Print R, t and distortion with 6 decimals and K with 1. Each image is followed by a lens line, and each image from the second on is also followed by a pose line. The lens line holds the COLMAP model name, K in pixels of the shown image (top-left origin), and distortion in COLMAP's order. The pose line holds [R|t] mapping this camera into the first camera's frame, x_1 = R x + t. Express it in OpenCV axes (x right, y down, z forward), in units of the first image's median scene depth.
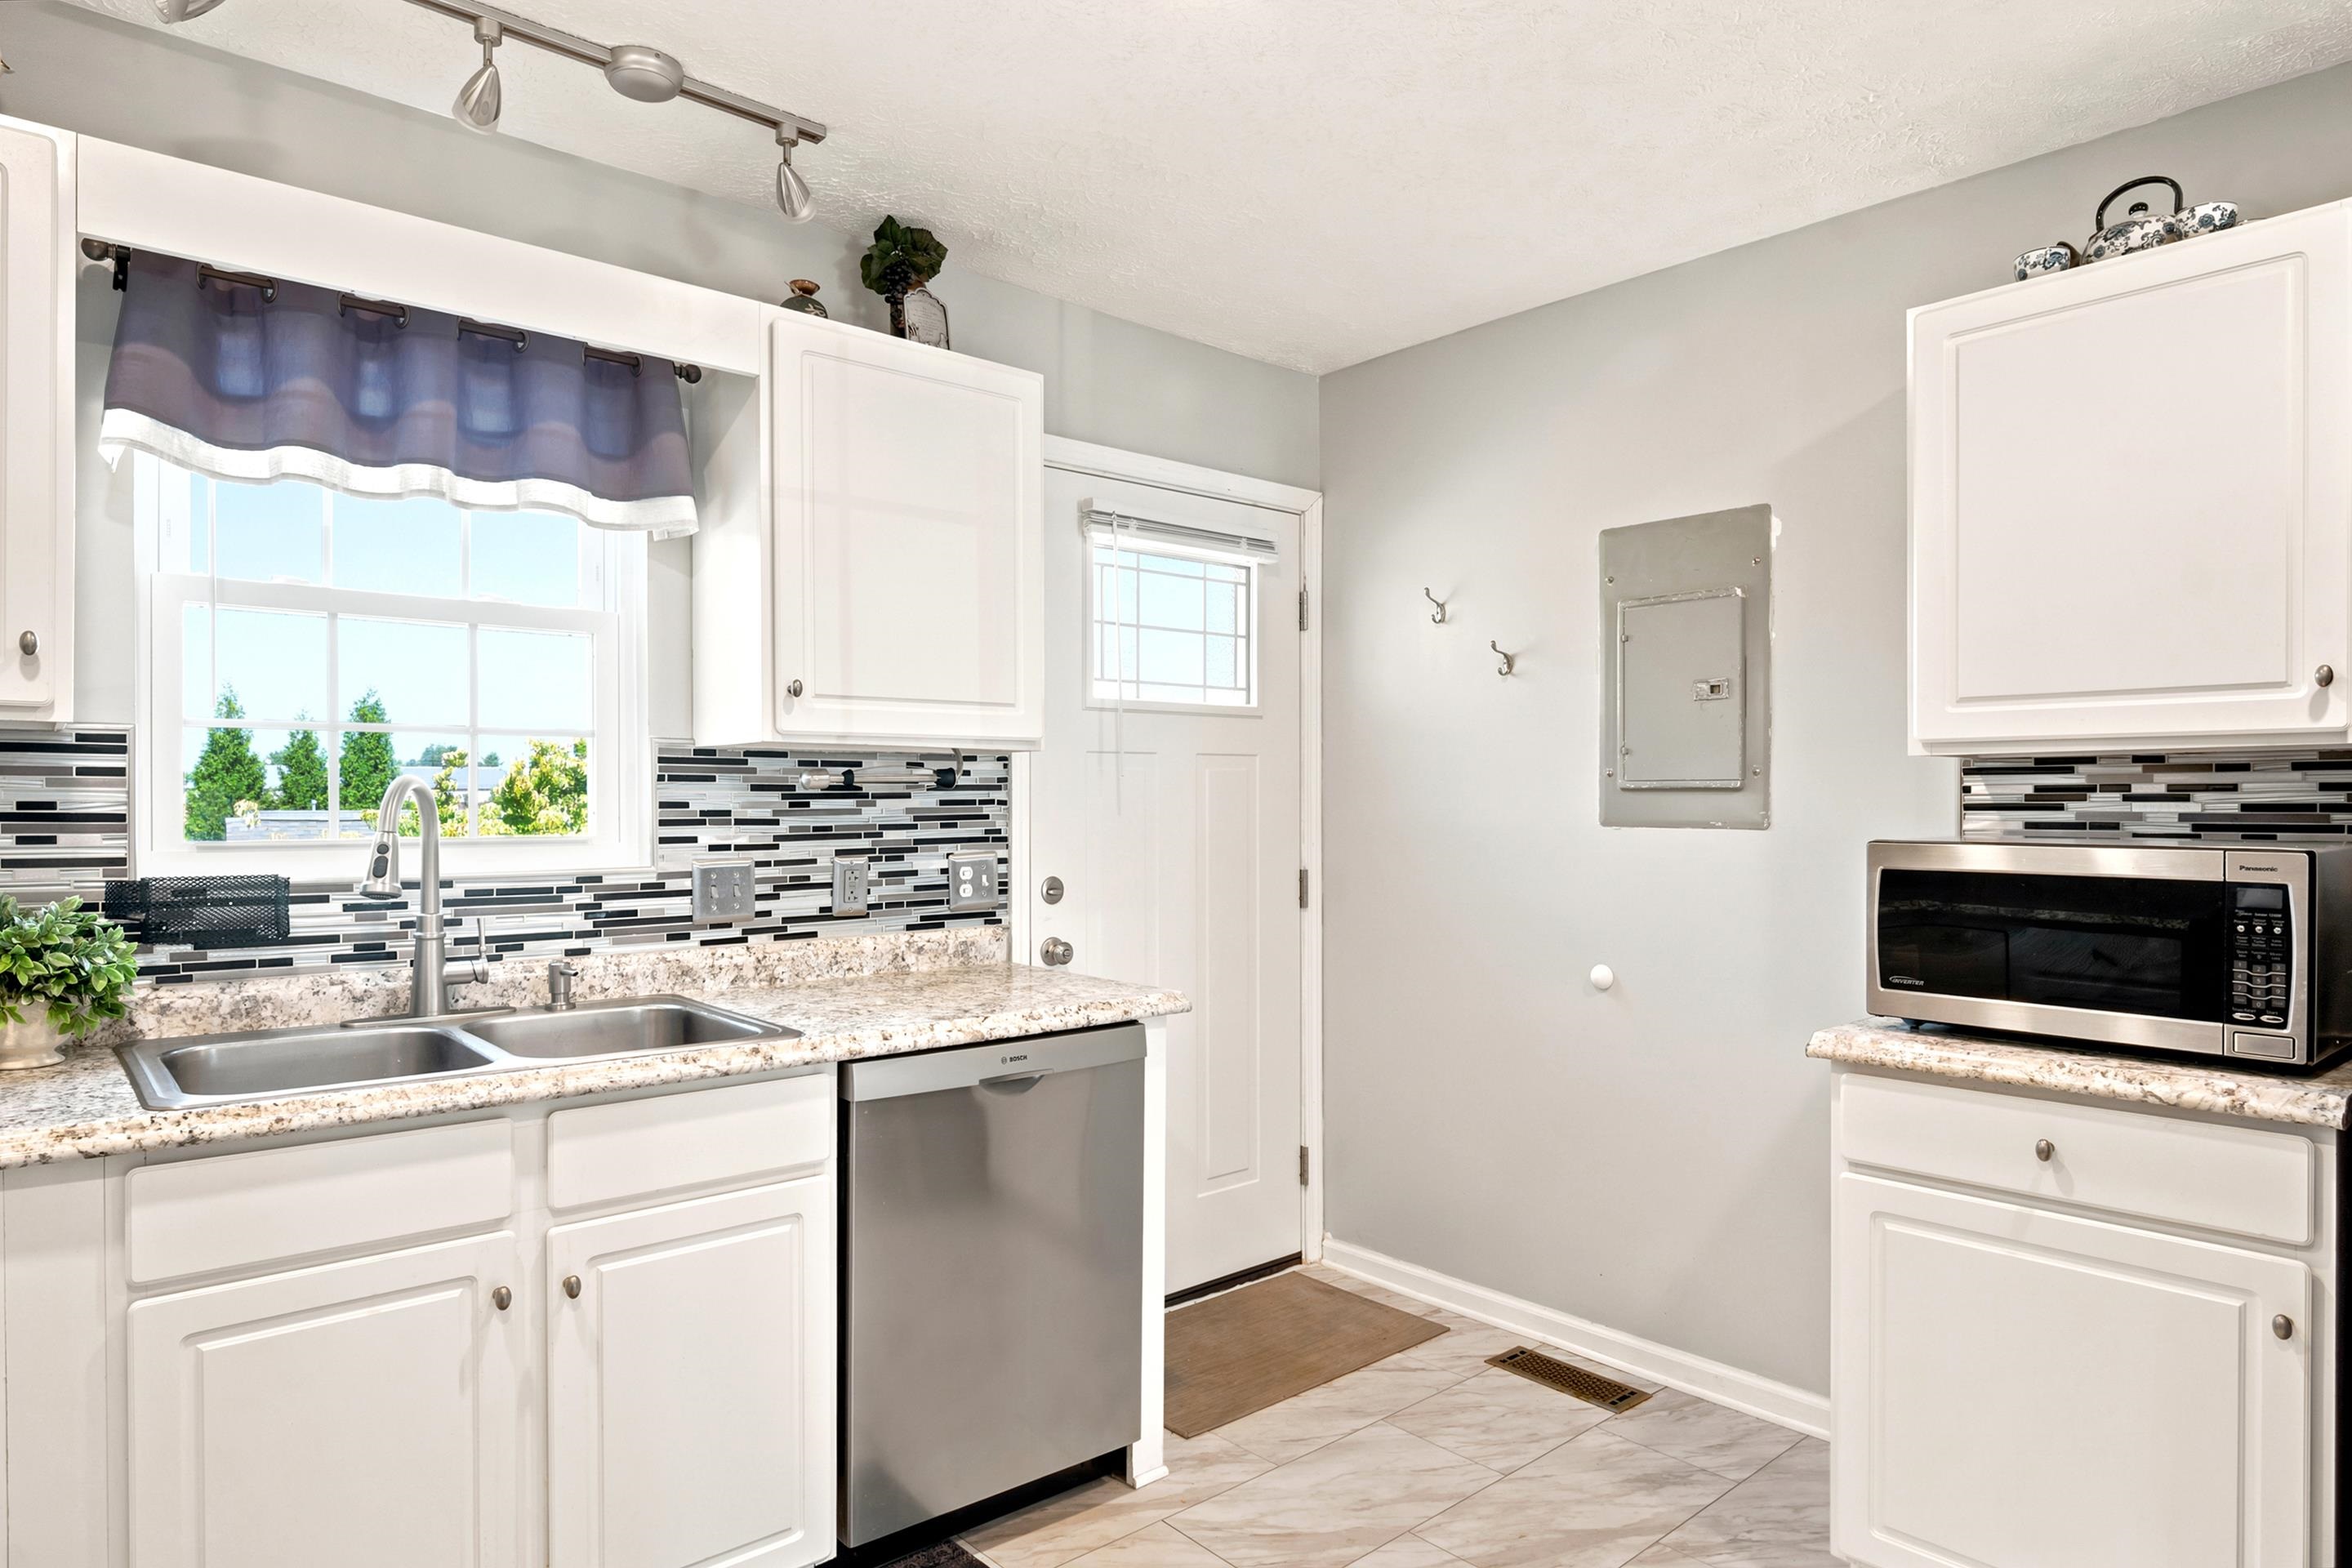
lens RADIAL K [[1364.7, 0, 1157.0], [0, 1364.7, 804.9], [0, 0, 1]] dist [0.008573, -0.018817]
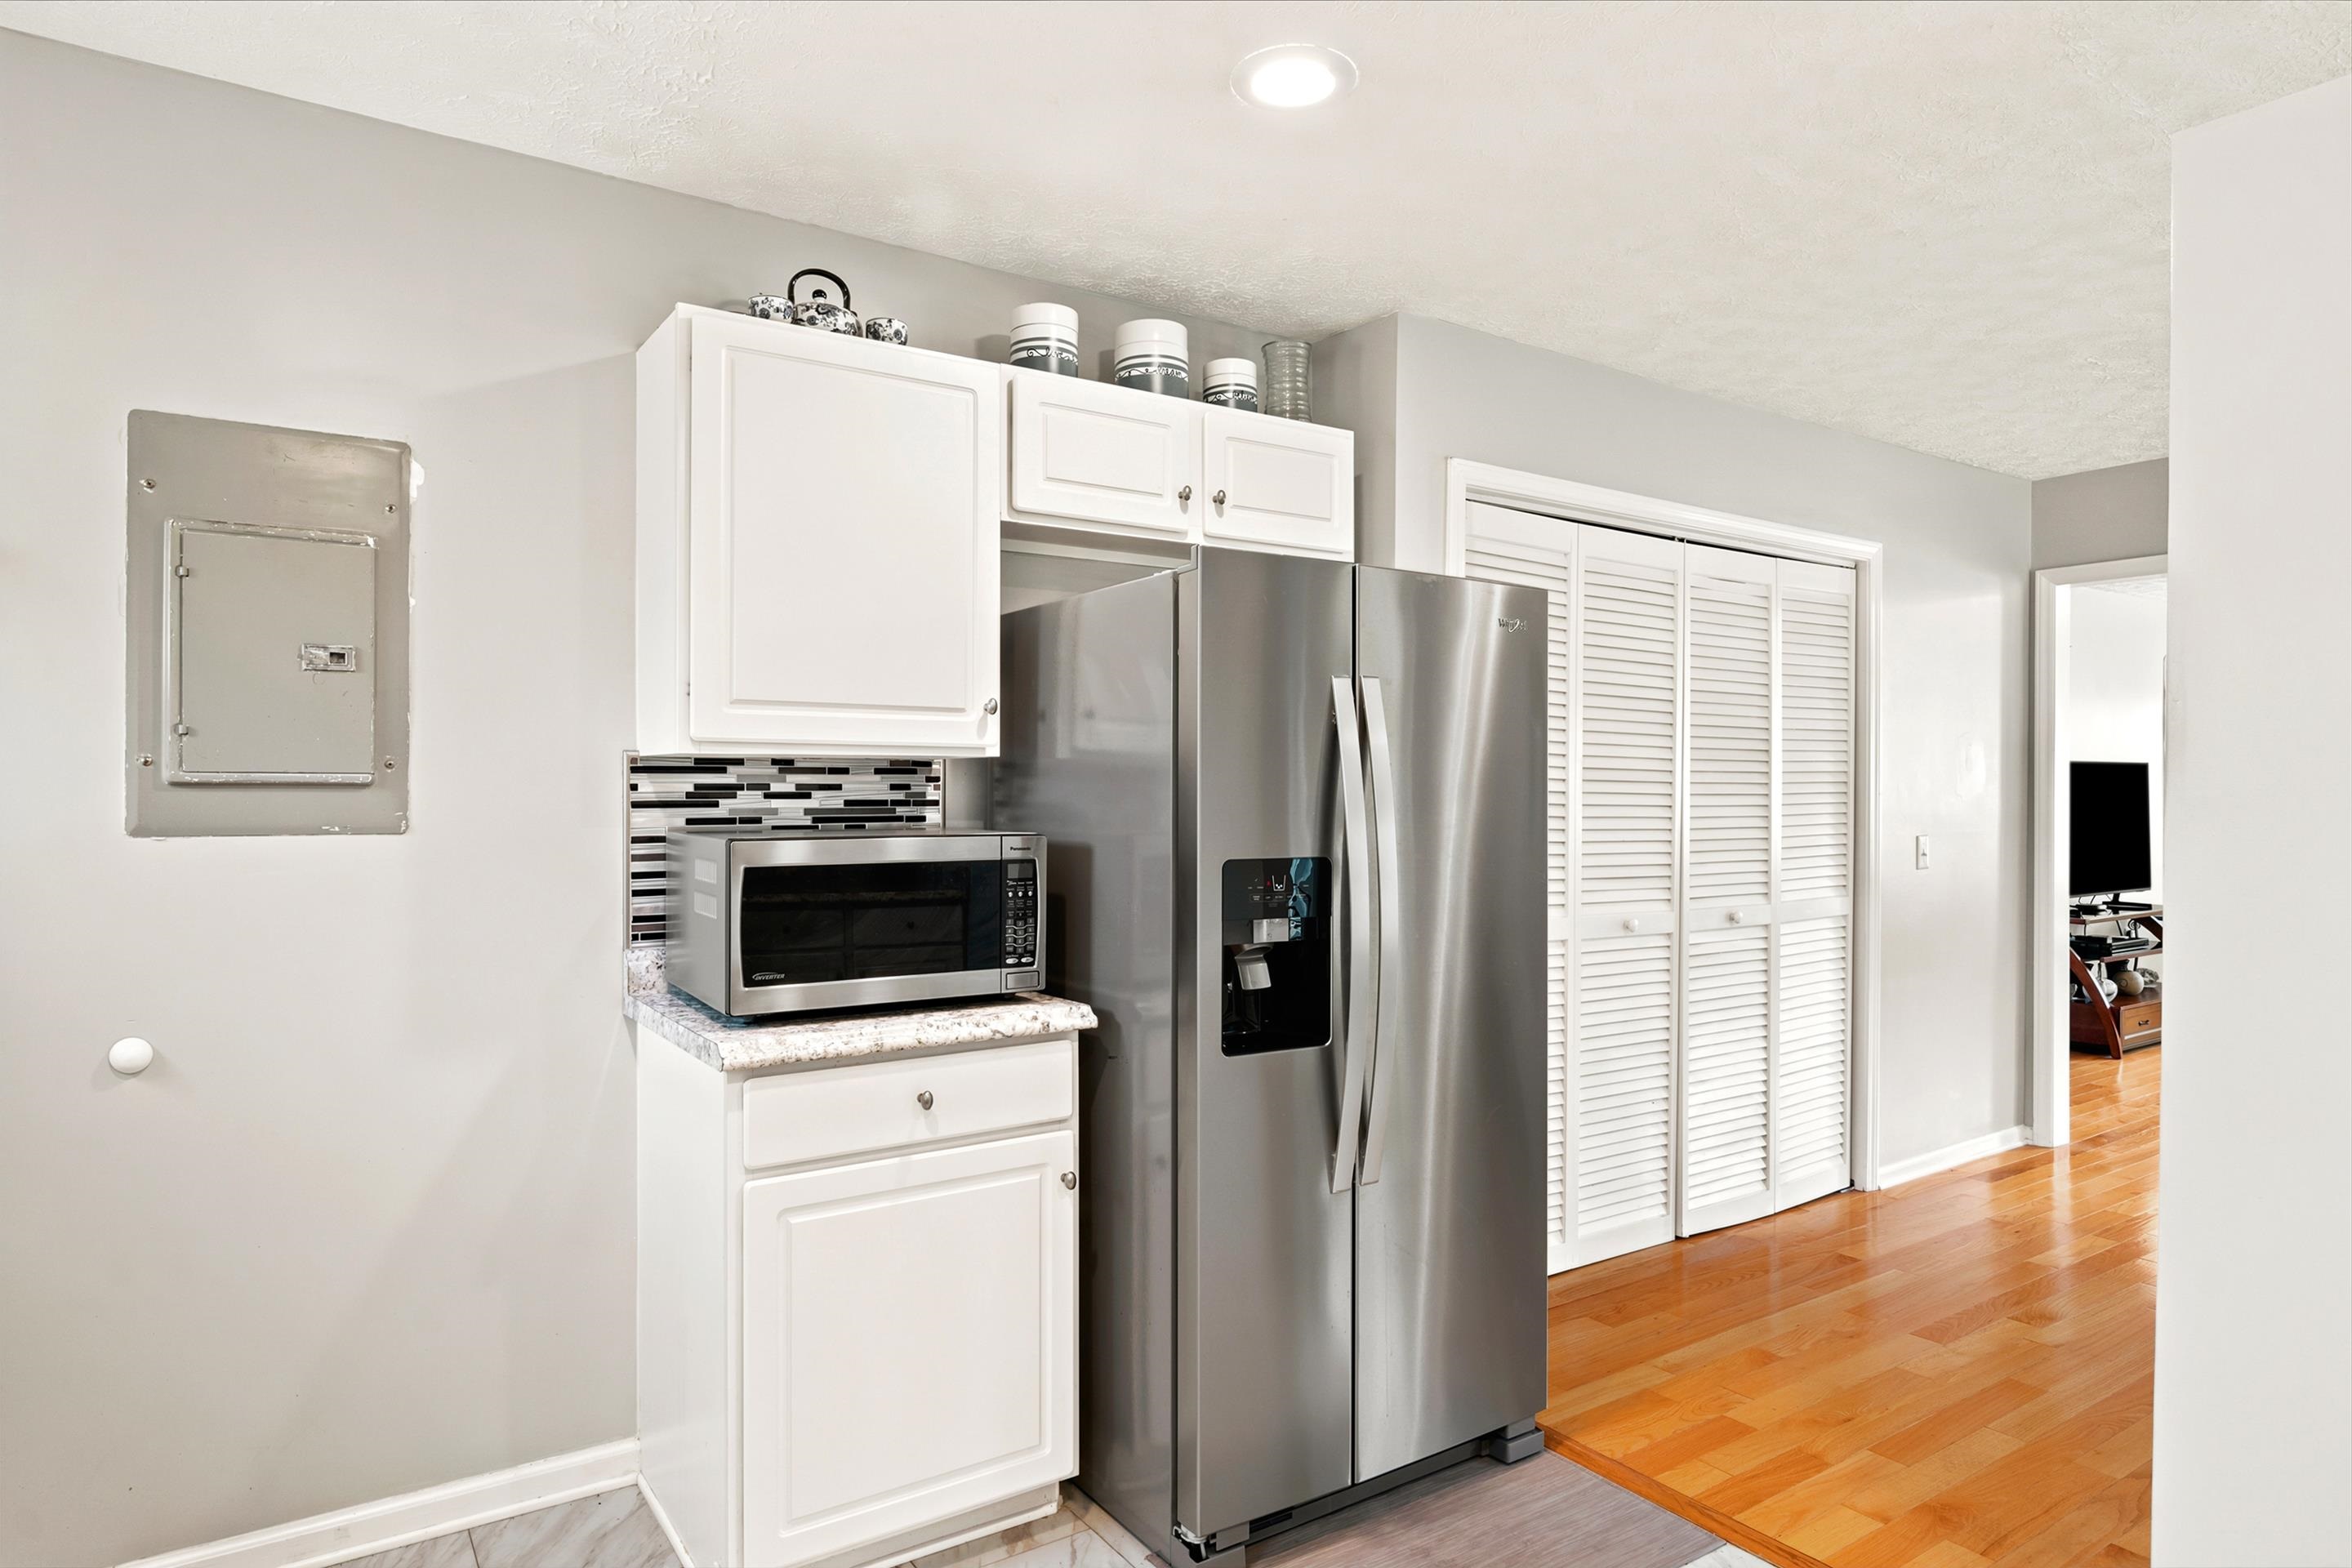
lens RADIAL K [[1336.4, 0, 1155.7], [0, 1336.4, 789.3], [0, 0, 1]] dist [0.006749, -0.018019]
pose [[0.131431, 0.003558, 0.991319, -0.365991], [0.005195, 0.999977, -0.004278, -0.003945], [-0.991312, 0.005712, 0.131410, 0.536144]]
